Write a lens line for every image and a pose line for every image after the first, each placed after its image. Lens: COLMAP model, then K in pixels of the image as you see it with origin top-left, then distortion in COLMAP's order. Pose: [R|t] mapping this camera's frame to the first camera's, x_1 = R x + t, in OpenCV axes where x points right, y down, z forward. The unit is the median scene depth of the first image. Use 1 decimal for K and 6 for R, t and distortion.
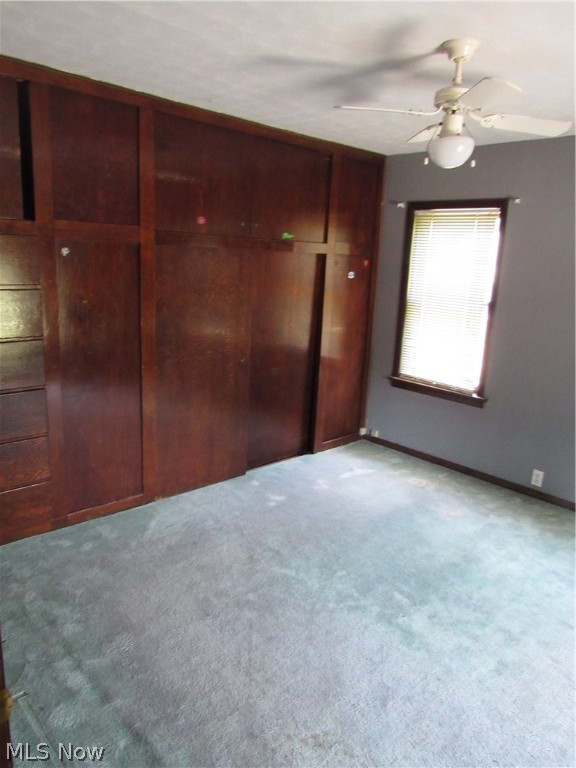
lens RADIAL K [[551.7, 0, 288.0], [0, 551.7, 384.0], [0, 0, 1]] dist [-0.025867, 0.004468]
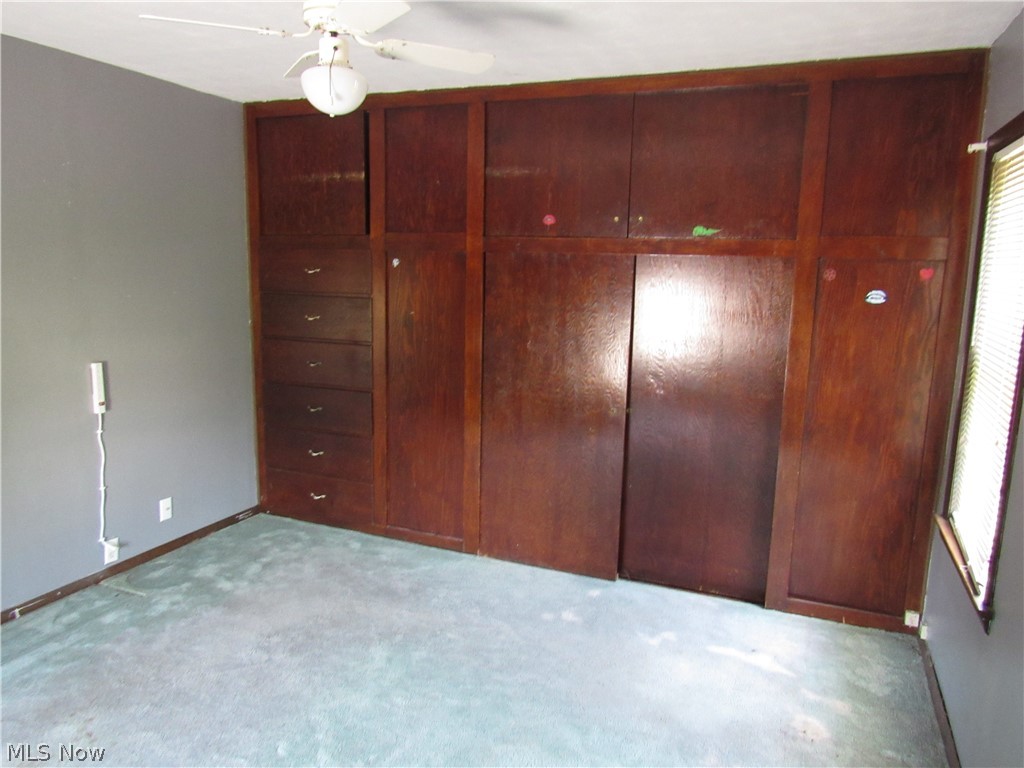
lens RADIAL K [[735.6, 0, 512.0], [0, 735.6, 384.0], [0, 0, 1]] dist [-0.025867, 0.004468]
pose [[0.407518, 0.111733, -0.906336, 0.776998], [-0.206951, 0.977964, 0.027511, -0.085221], [0.889438, 0.176356, 0.421662, 0.542160]]
